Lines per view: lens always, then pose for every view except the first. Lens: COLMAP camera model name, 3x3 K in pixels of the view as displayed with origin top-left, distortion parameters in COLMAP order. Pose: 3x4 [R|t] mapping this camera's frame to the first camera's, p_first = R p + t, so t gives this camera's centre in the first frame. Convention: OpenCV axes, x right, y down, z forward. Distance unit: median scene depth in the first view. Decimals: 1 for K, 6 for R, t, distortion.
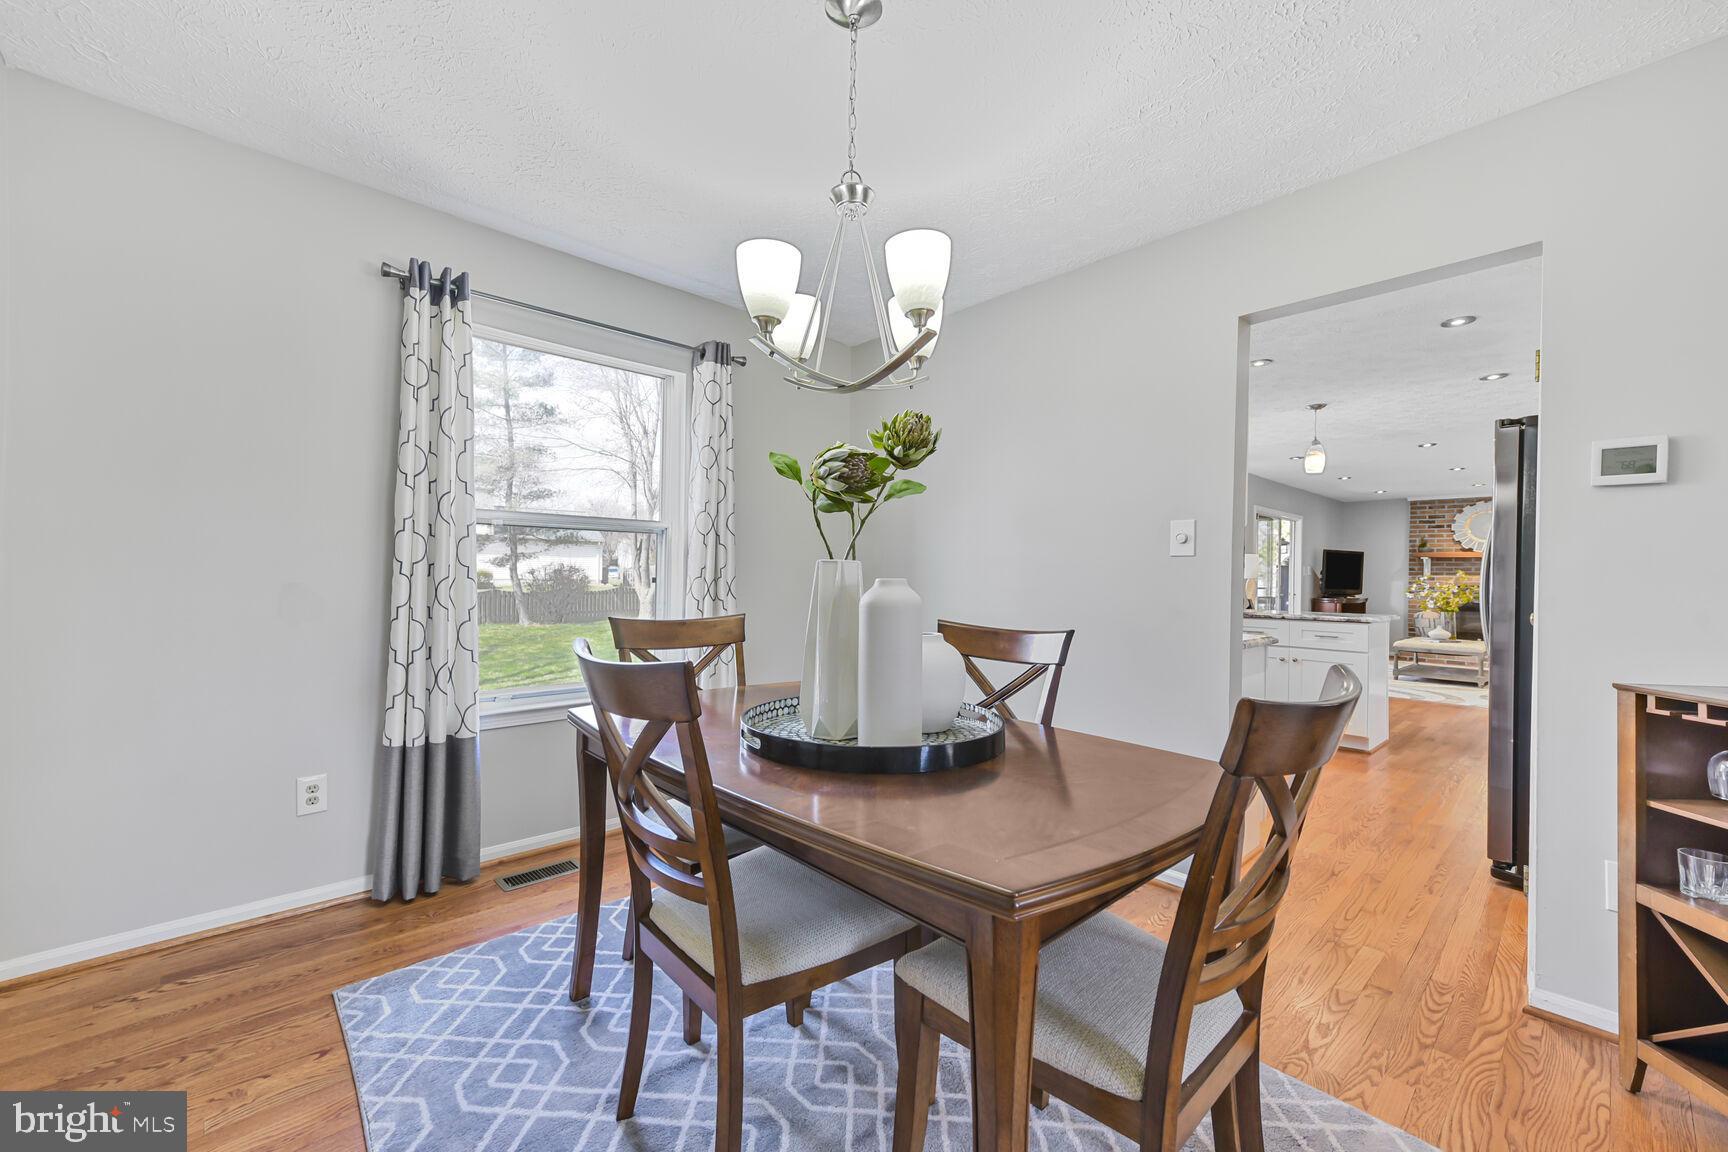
lens RADIAL K [[687.3, 0, 856.8], [0, 687.3, 575.9], [0, 0, 1]] dist [0.011434, 0.000664]
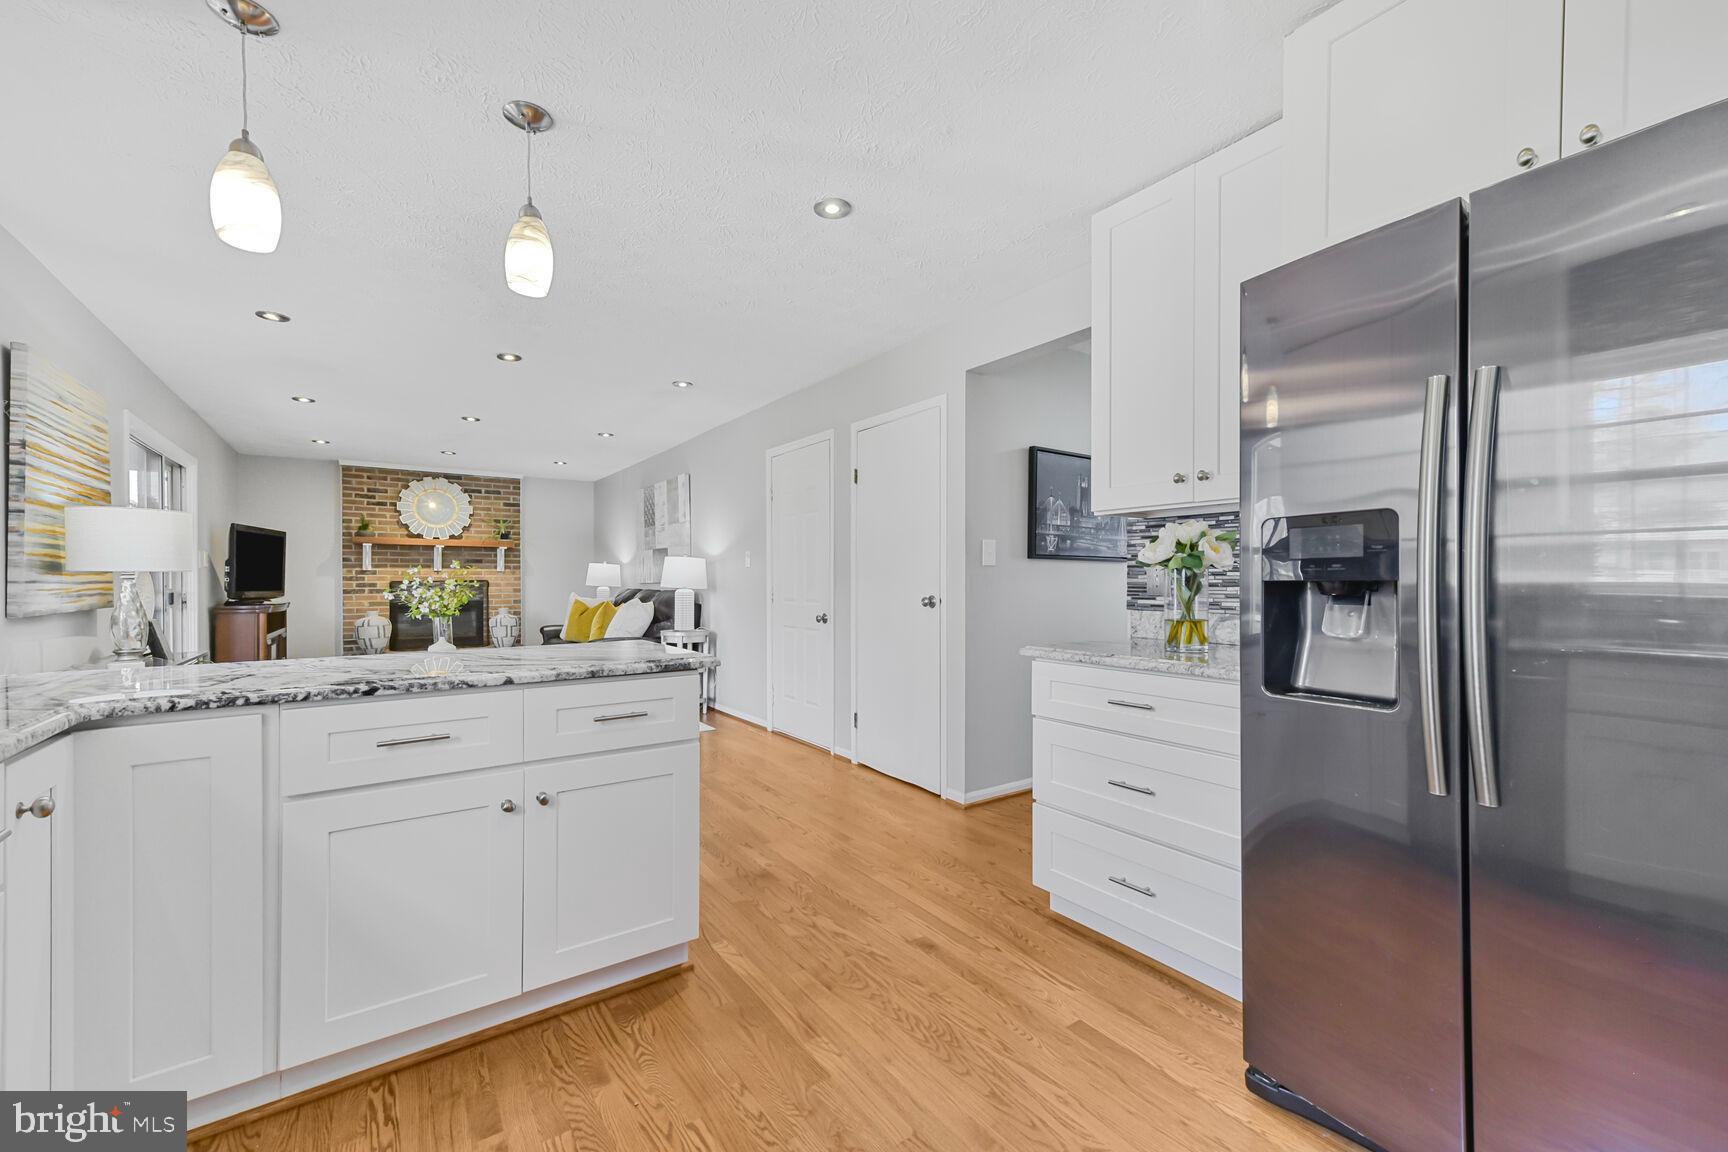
lens RADIAL K [[687.3, 0, 868.8], [0, 687.3, 585.2], [0, 0, 1]] dist [0.011434, 0.000664]
pose [[0.116967, -0.022110, 0.992890, 0.152264], [0.003120, 0.999755, 0.021895, 0.003305], [-0.993131, 0.000537, 0.117008, 0.391577]]
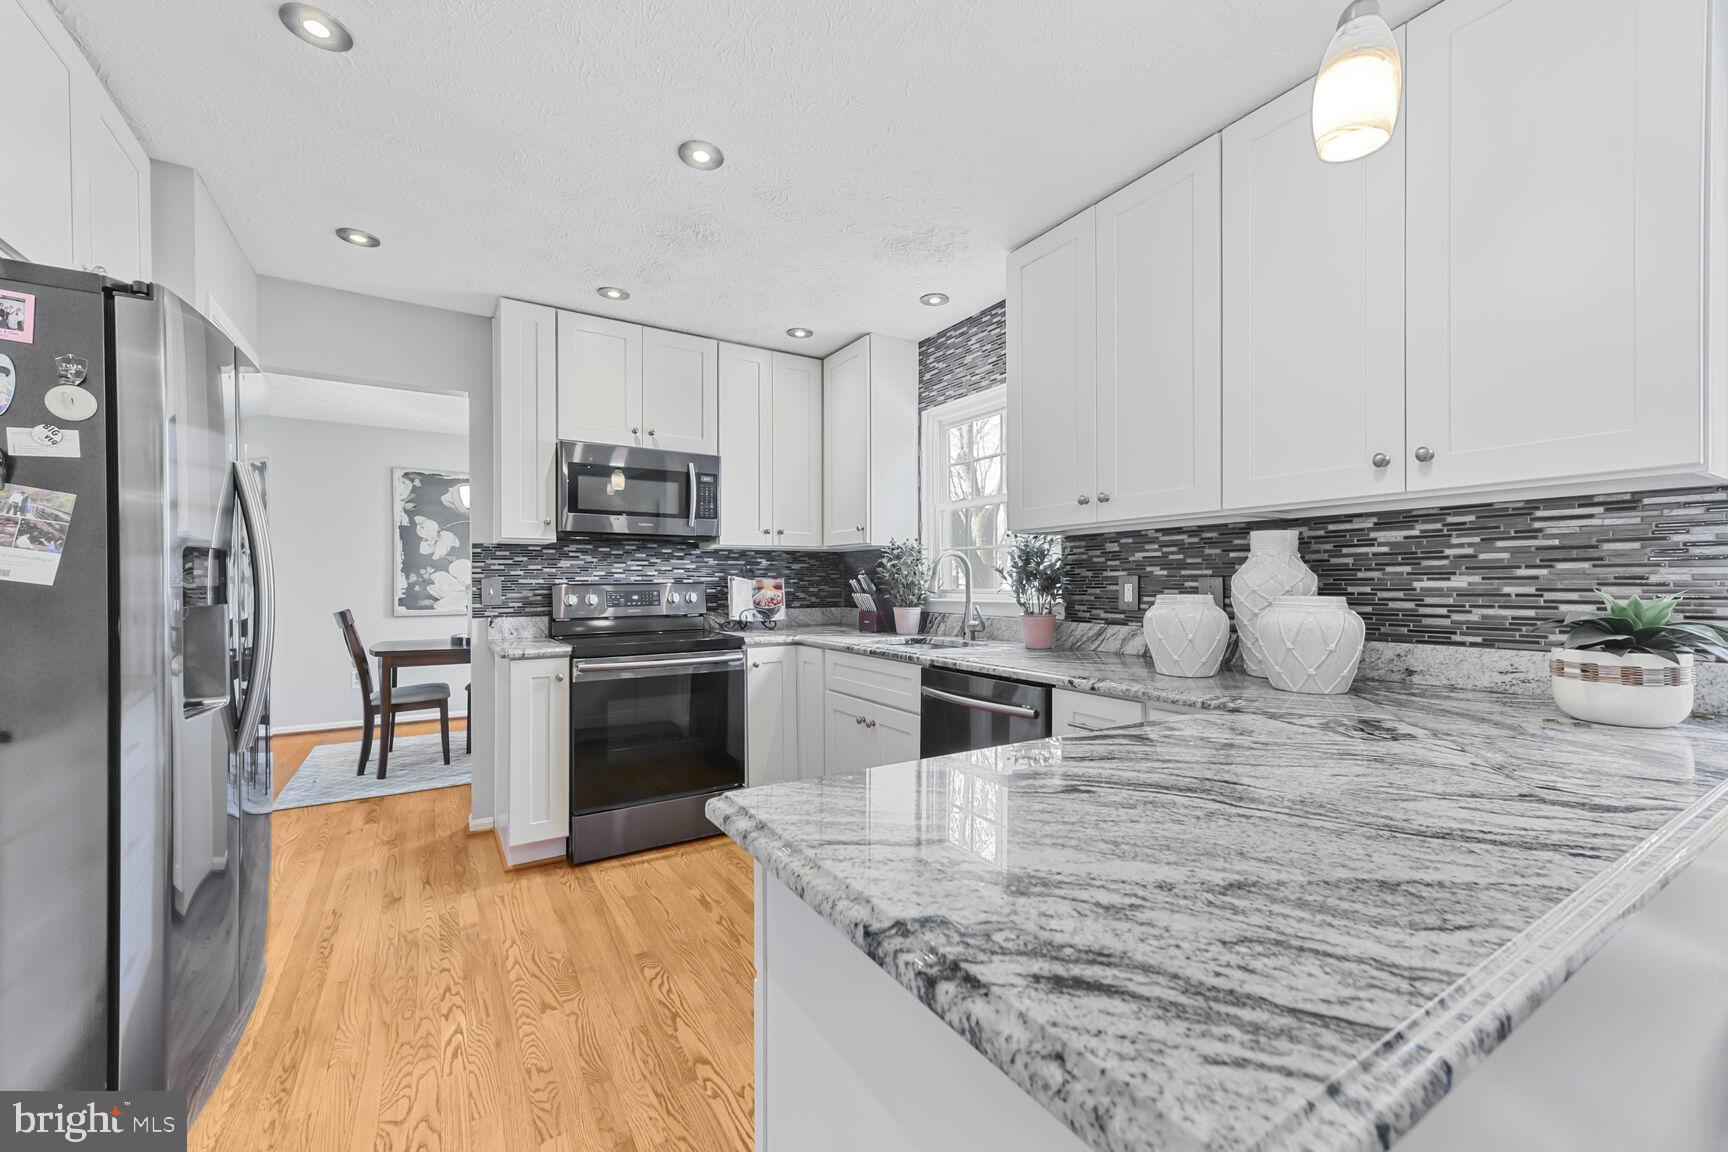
lens RADIAL K [[687.3, 0, 855.0], [0, 687.3, 577.6], [0, 0, 1]] dist [0.011434, 0.000664]
pose [[-0.192384, -0.020677, -0.981102, 0.428116], [-0.000676, 0.999781, -0.020938, 0.002710], [0.981320, -0.003365, -0.192356, 0.493174]]
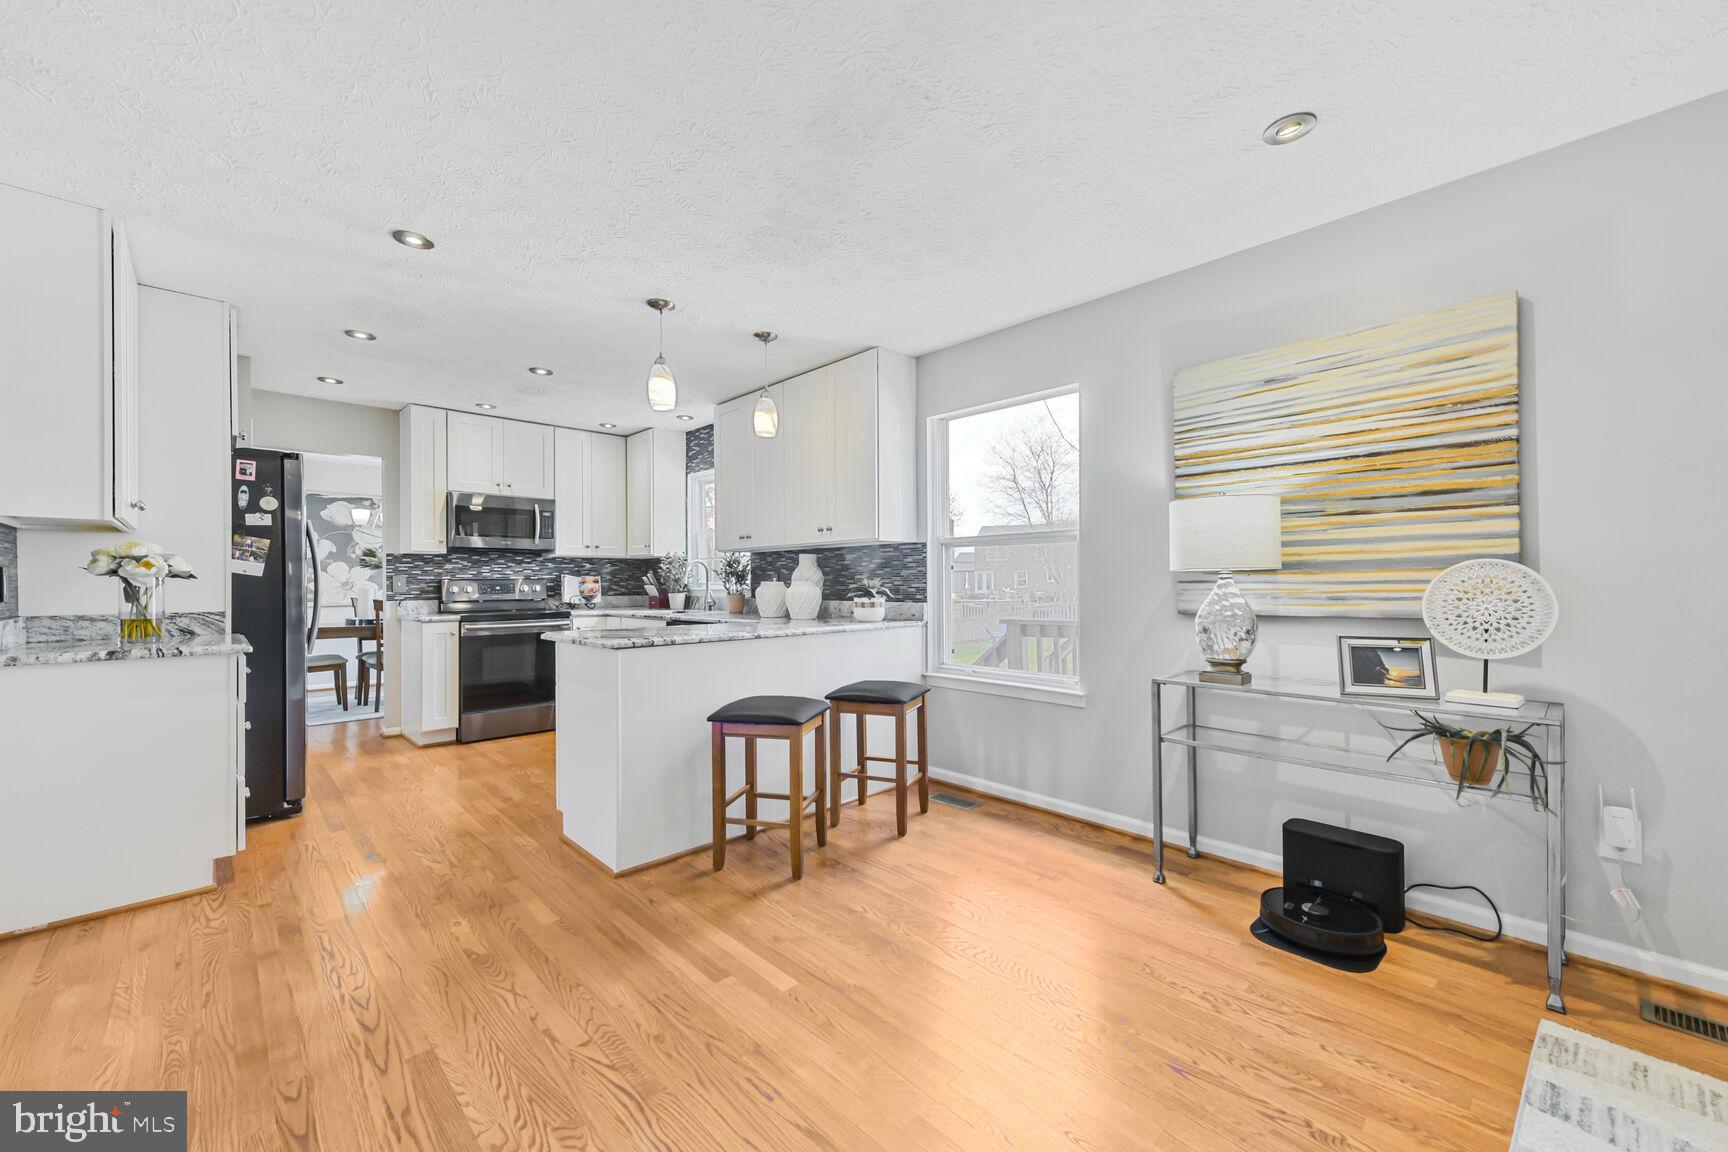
lens RADIAL K [[687.3, 0, 856.5], [0, 687.3, 576.7], [0, 0, 1]] dist [0.011434, 0.000664]
pose [[0.009296, -0.023695, -0.999676, 0.661667], [0.004296, 0.999711, -0.023656, 0.010766], [0.999948, -0.004075, 0.009395, 0.598392]]
